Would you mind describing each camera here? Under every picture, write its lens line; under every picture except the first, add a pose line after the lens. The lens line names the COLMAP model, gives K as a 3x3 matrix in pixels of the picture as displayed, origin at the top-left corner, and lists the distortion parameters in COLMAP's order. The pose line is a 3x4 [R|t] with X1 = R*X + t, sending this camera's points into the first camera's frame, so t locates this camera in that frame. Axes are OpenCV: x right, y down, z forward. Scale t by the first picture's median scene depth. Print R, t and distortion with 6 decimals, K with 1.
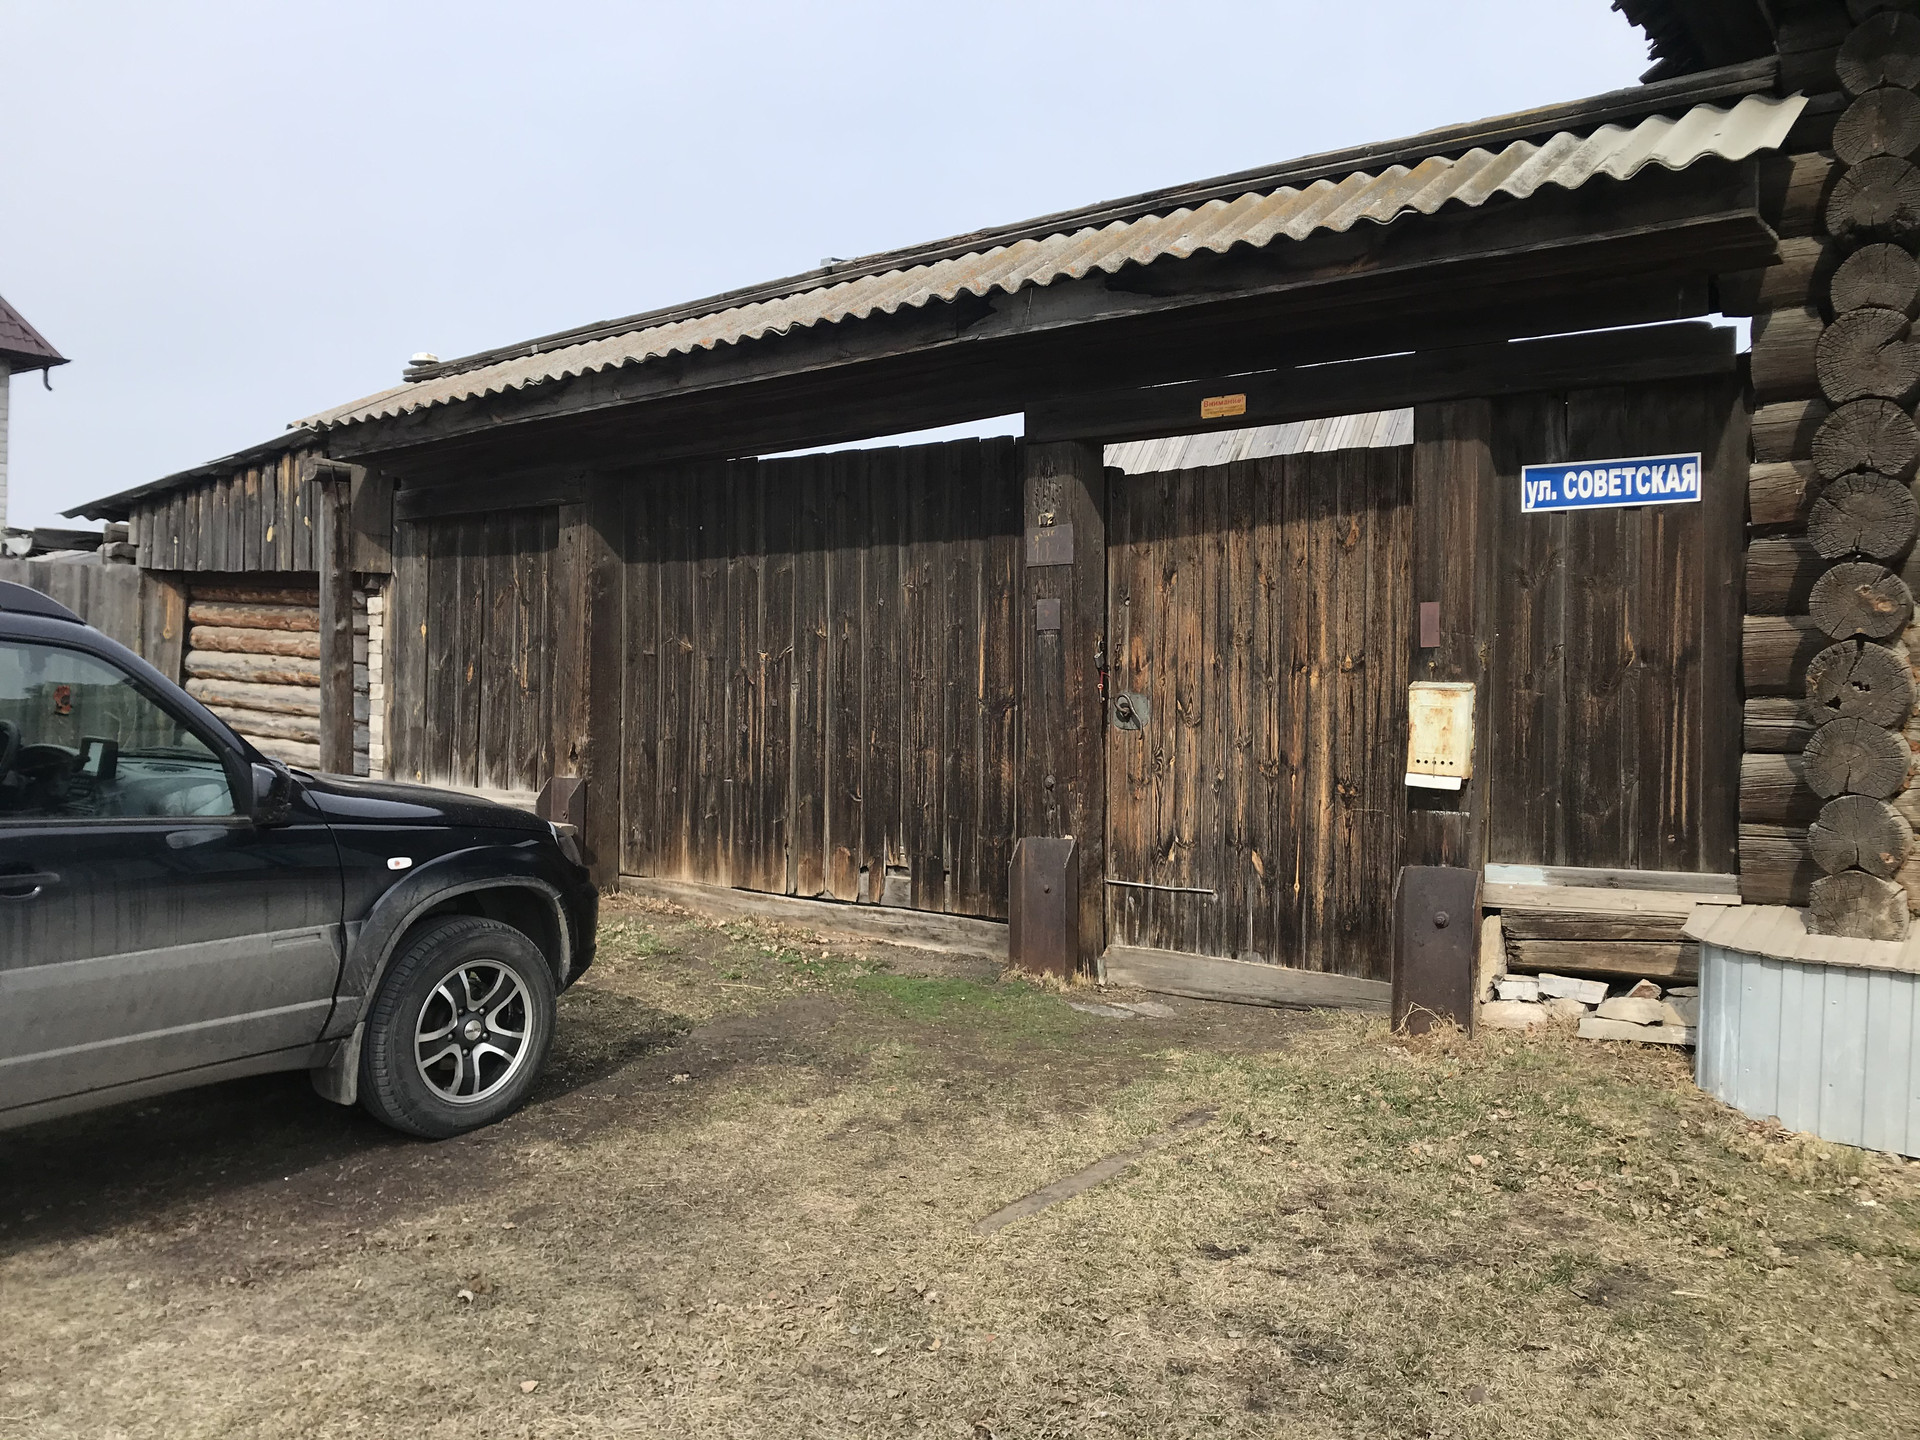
lens RADIAL K [[1550.9, 0, 960.6], [0, 1550.9, 714.9], [0, 0, 1]] dist [0.016682, -0.016513]
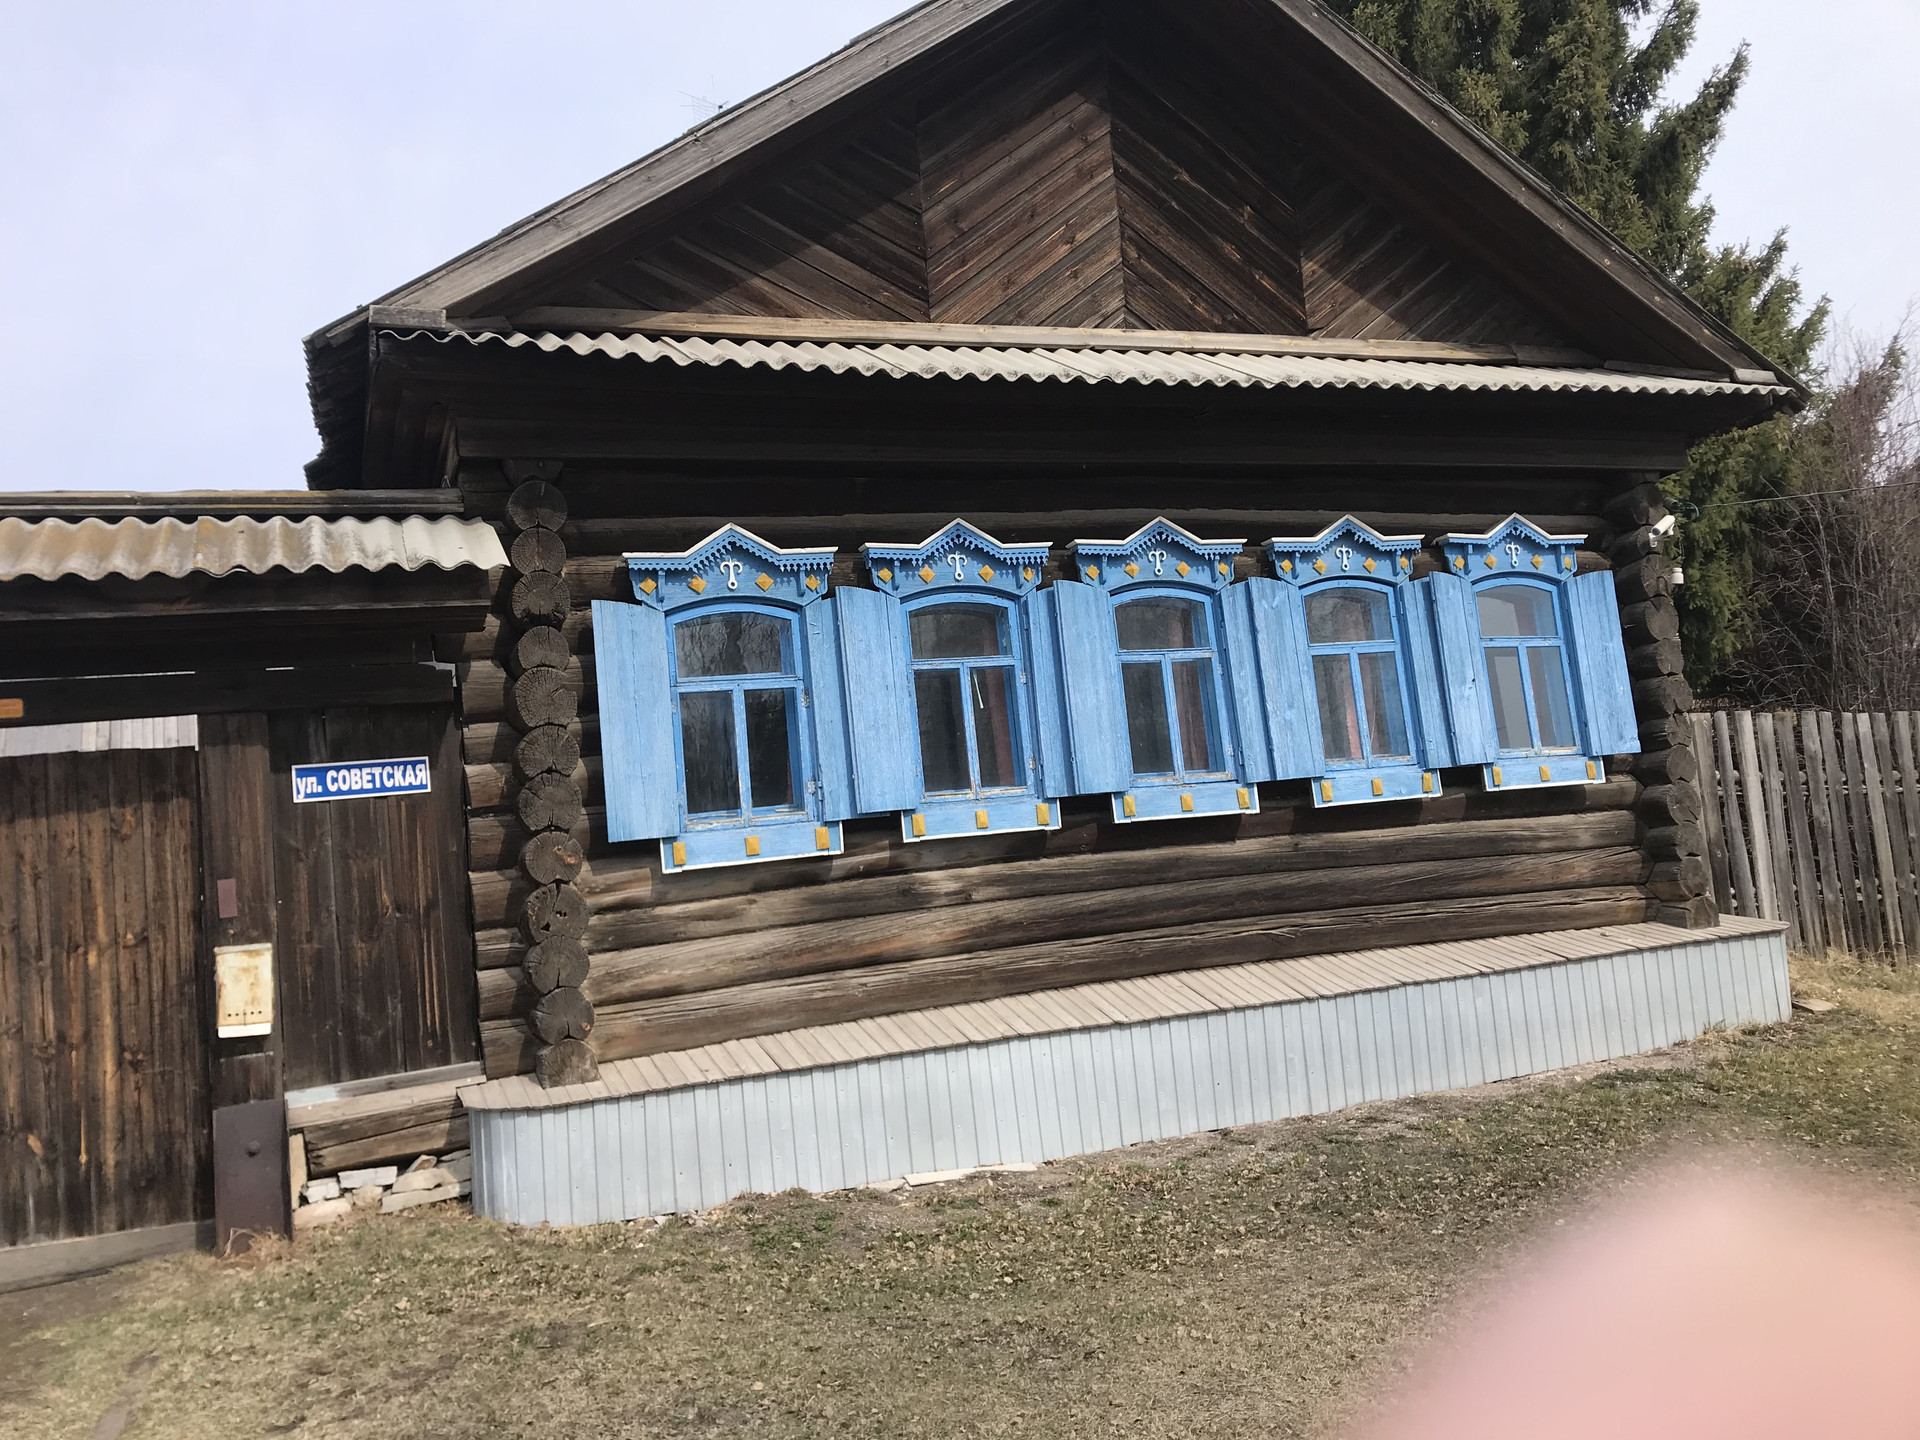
lens RADIAL K [[1550.9, 0, 960.6], [0, 1550.9, 714.9], [0, 0, 1]] dist [0.016682, -0.016513]
pose [[0.524445, 0.017861, 0.851257, -0.424822], [0.119416, 0.988355, -0.094308, -0.017860], [-0.843029, 0.151113, 0.516205, -0.108427]]
